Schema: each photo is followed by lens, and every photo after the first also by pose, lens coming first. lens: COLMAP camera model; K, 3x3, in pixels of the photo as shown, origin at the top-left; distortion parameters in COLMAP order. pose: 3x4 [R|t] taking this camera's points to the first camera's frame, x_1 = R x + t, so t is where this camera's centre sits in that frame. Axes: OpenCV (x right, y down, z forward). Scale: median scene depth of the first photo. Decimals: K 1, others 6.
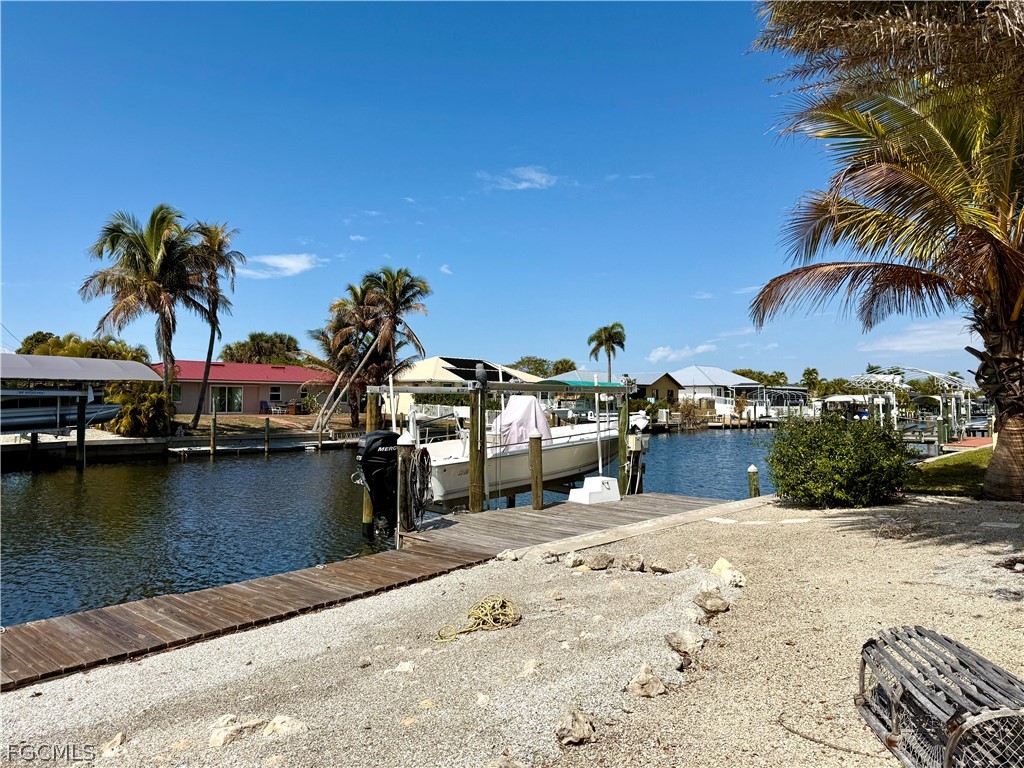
lens RADIAL K [[717.3, 0, 514.7], [0, 717.3, 384.4], [0, 0, 1]] dist [0.040184, -0.051952]
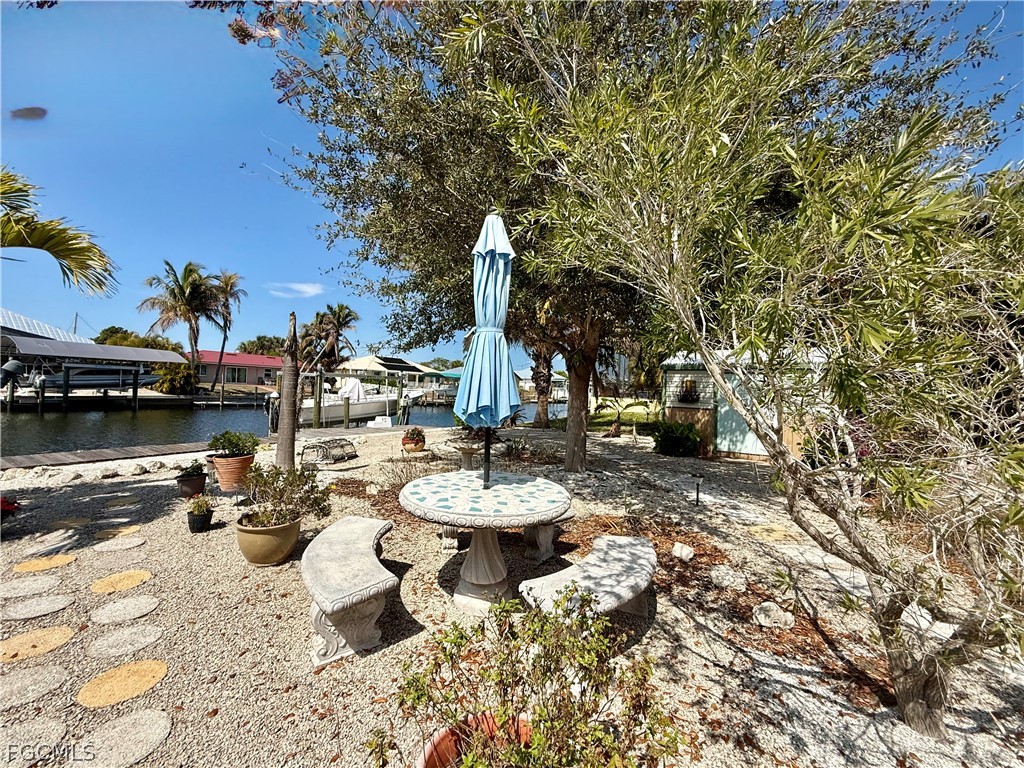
lens RADIAL K [[439.1, 0, 504.8], [0, 439.1, 387.6], [0, 0, 1]] dist [0.009353, -0.000355]
pose [[0.989174, 0.038098, 0.141713, 0.099807], [-0.042143, 0.998782, 0.025654, -0.004198], [-0.140563, -0.031348, 0.989575, -0.139449]]
